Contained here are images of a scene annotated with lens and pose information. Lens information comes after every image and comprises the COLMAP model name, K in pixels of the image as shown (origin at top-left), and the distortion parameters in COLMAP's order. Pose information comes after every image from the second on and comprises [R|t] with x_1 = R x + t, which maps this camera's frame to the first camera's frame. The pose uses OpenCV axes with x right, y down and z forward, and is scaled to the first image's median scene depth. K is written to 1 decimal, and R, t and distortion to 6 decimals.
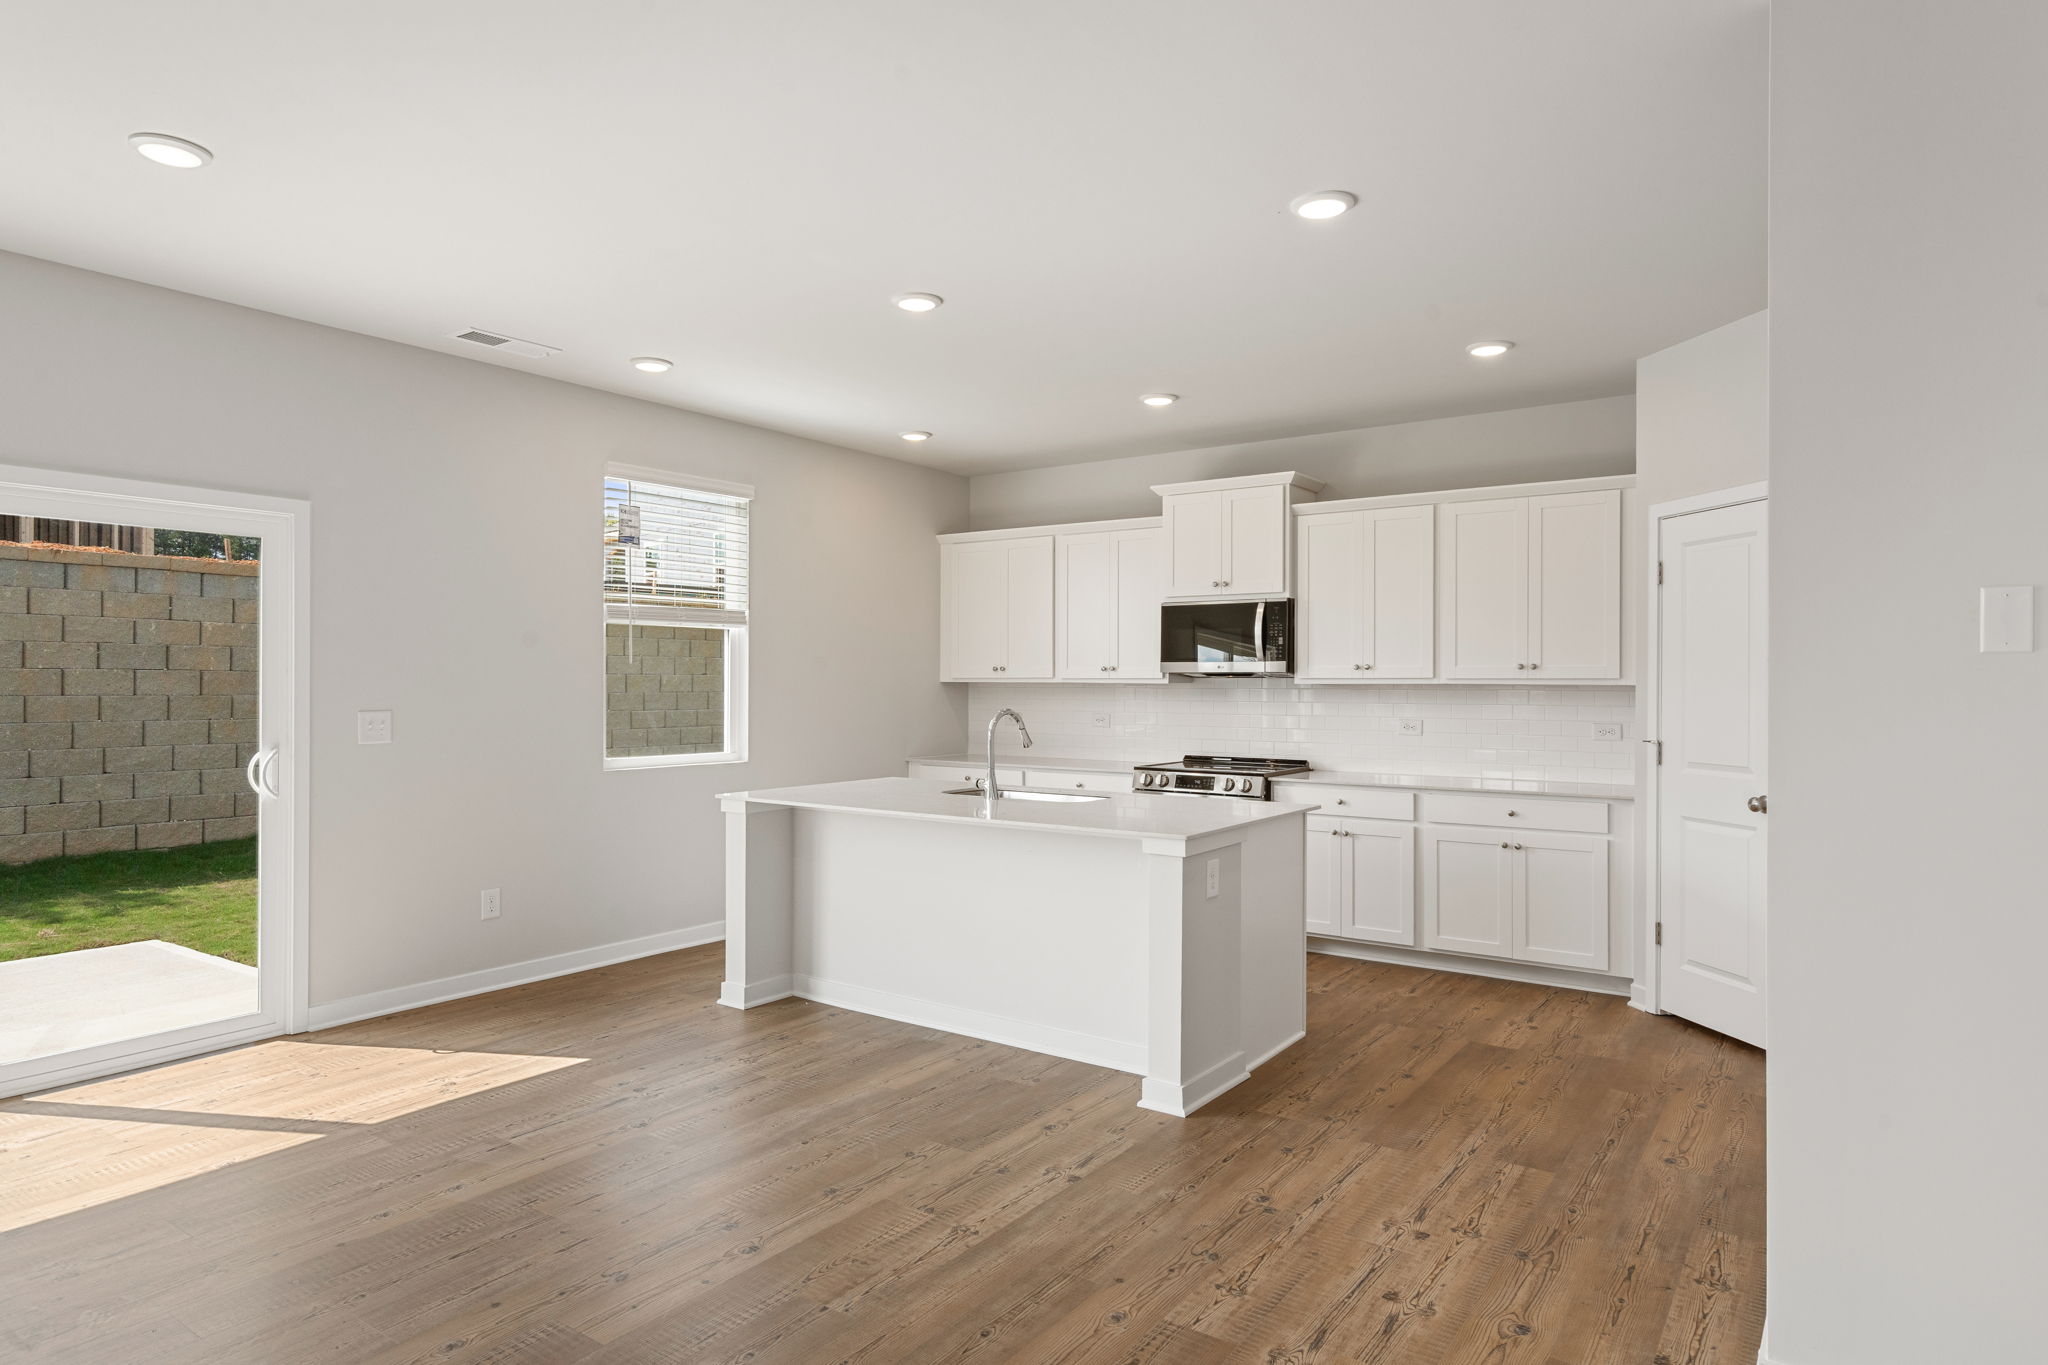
lens RADIAL K [[1172.0, 0, 1028.9], [0, 1172.0, 676.5], [0, 0, 1]] dist [0.003729, 0.001663]
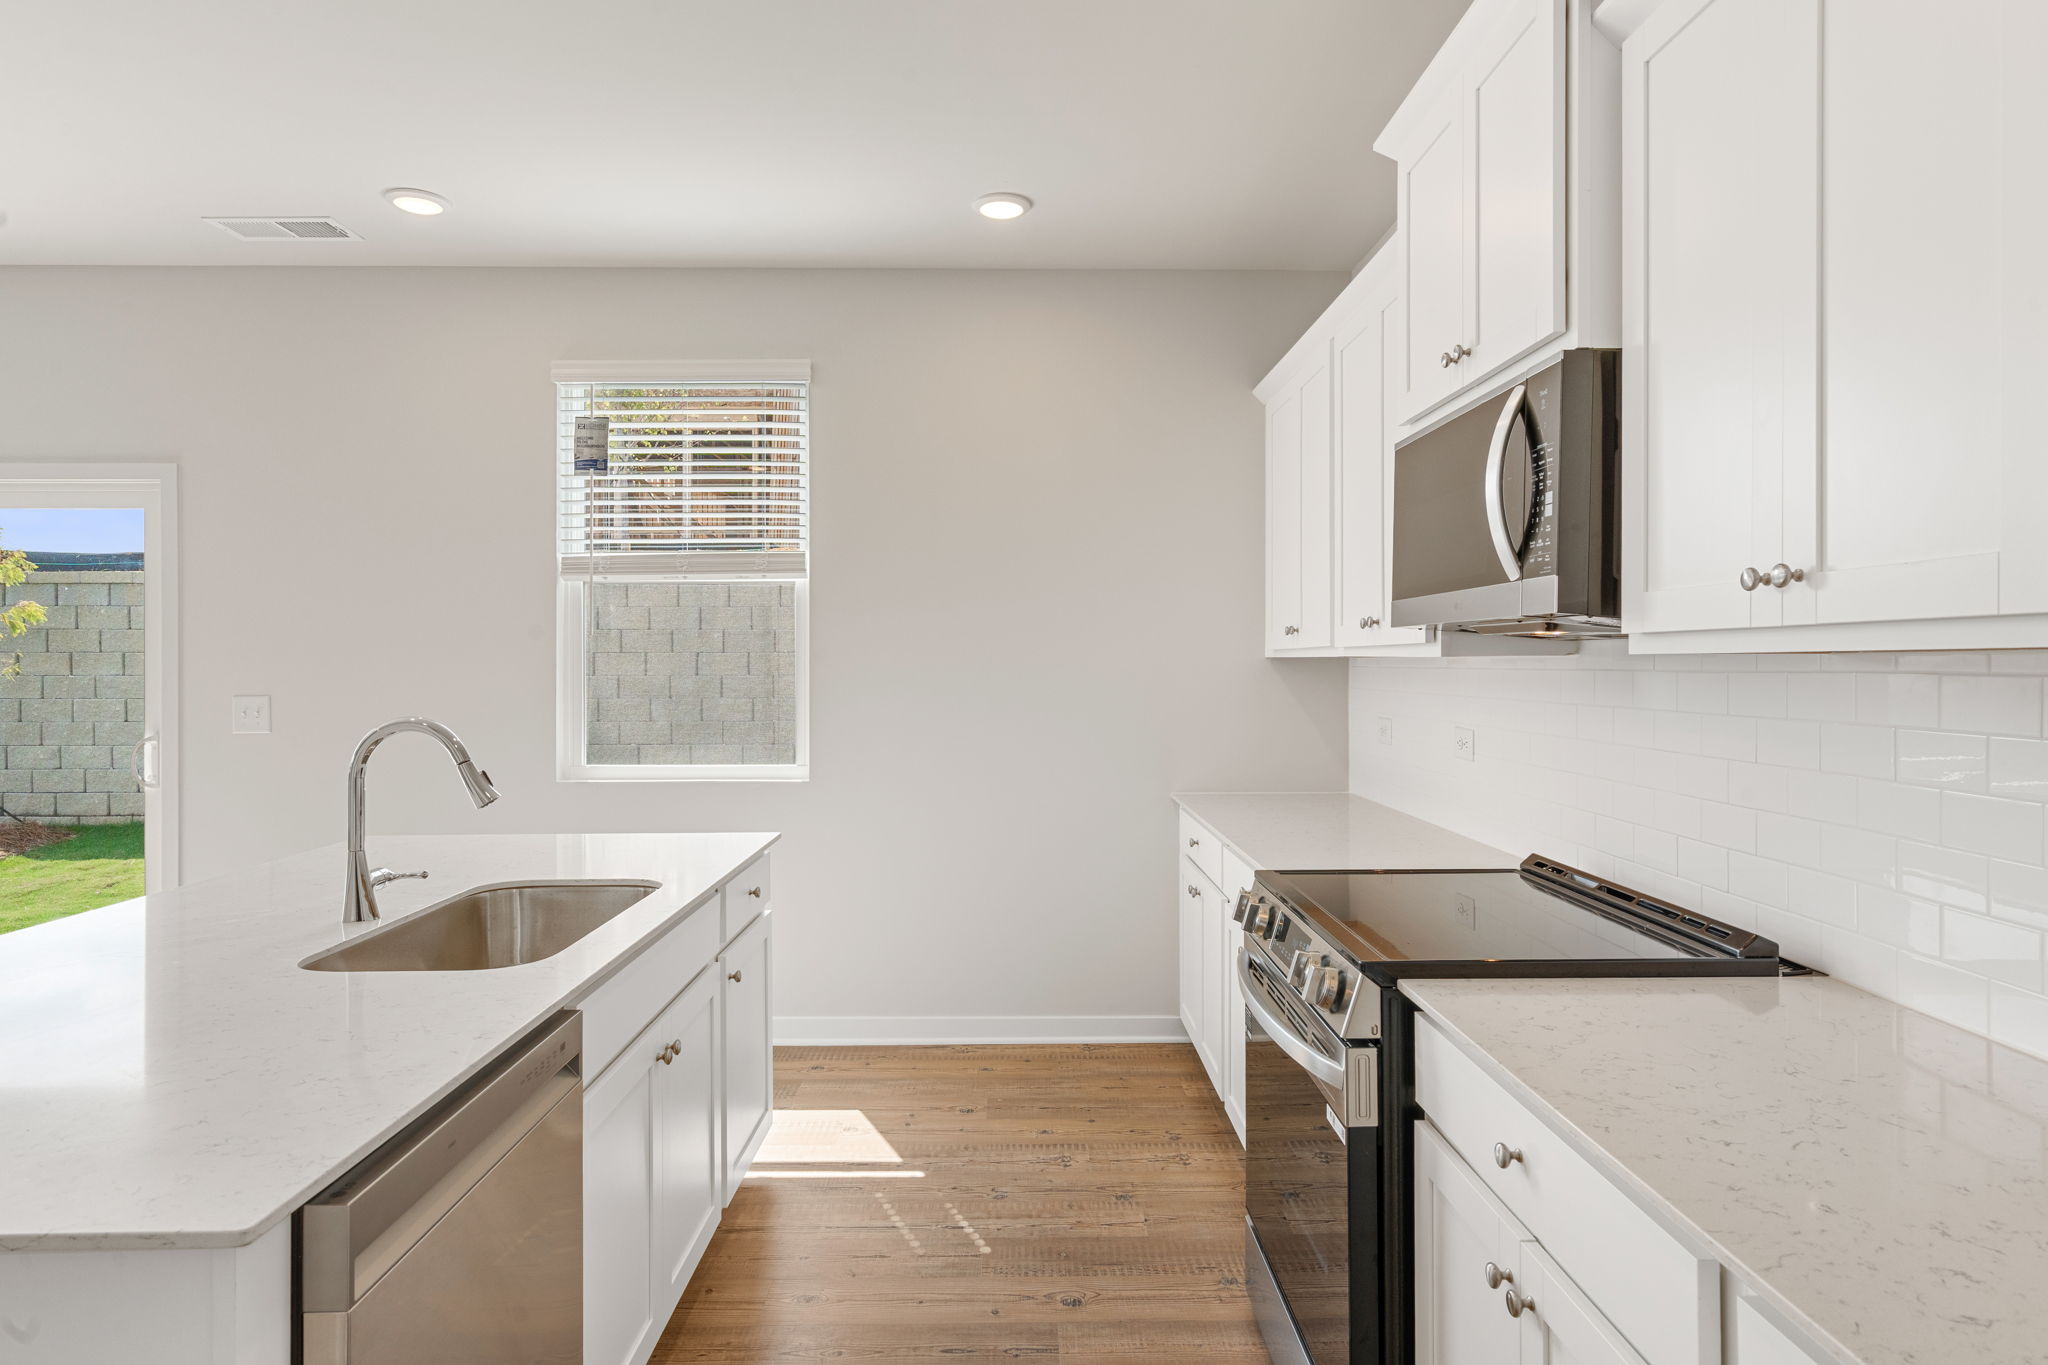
lens RADIAL K [[1168.6, 0, 1030.1], [0, 1168.6, 663.5], [0, 0, 1]] dist [0.004530, 0.000677]
pose [[0.583793, -0.003251, -0.811896, 0.395331], [0.009328, 0.999953, 0.002703, 0.006642], [0.811849, -0.009151, 0.583796, 0.782782]]
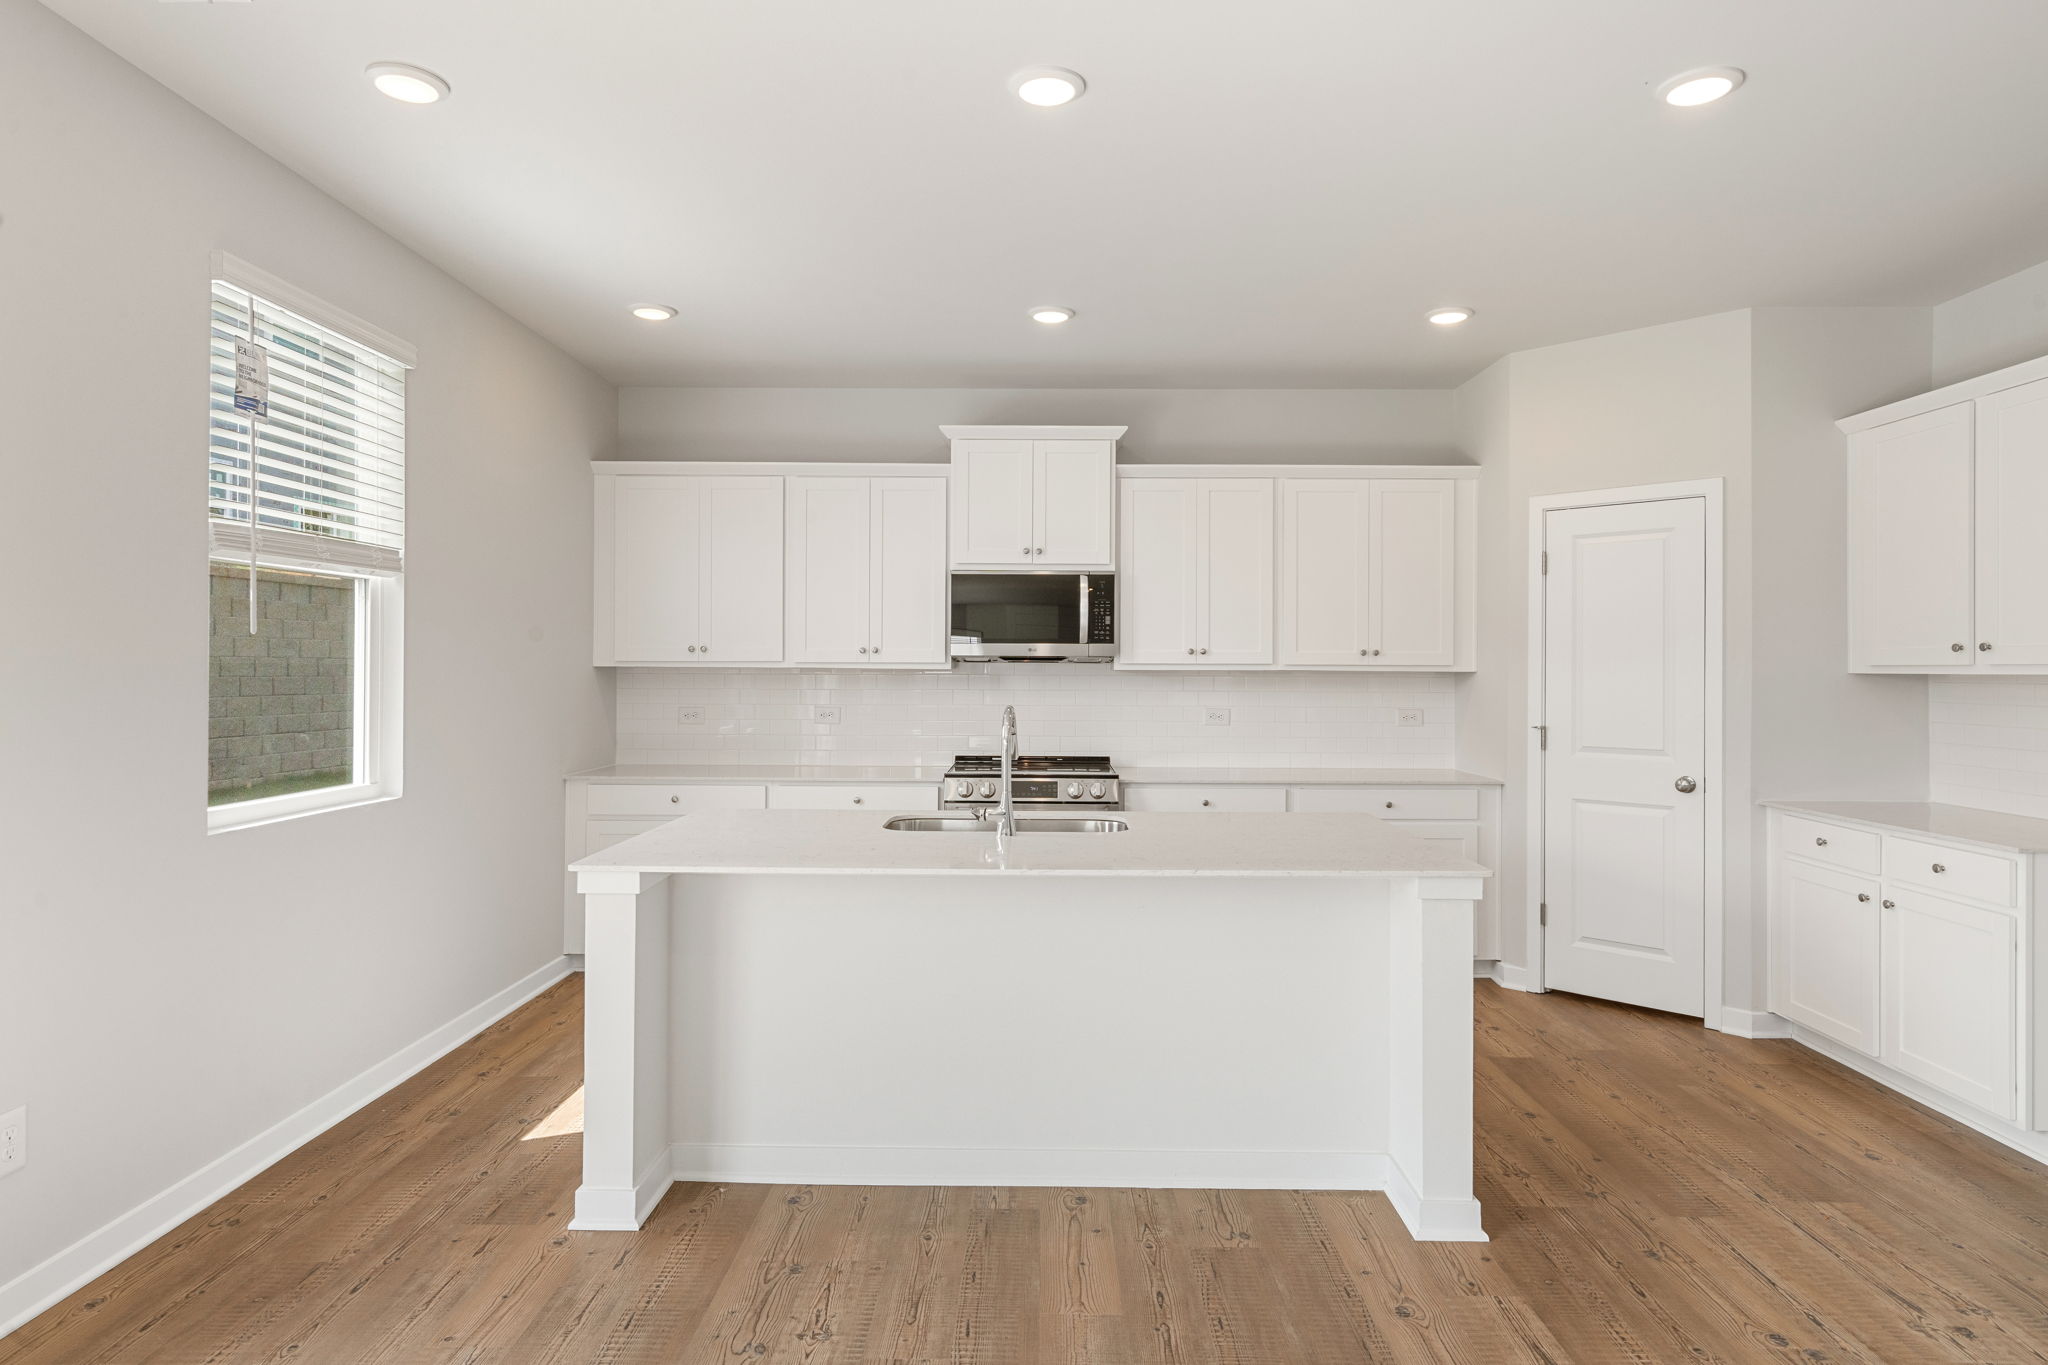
lens RADIAL K [[1168.6, 0, 1030.1], [0, 1168.6, 663.5], [0, 0, 1]] dist [0.004530, 0.000677]
pose [[0.823967, 0.003297, 0.566629, -0.343293], [-0.005267, 0.999984, 0.001840, 0.000264], [-0.566614, -0.004500, 0.823971, 0.341737]]
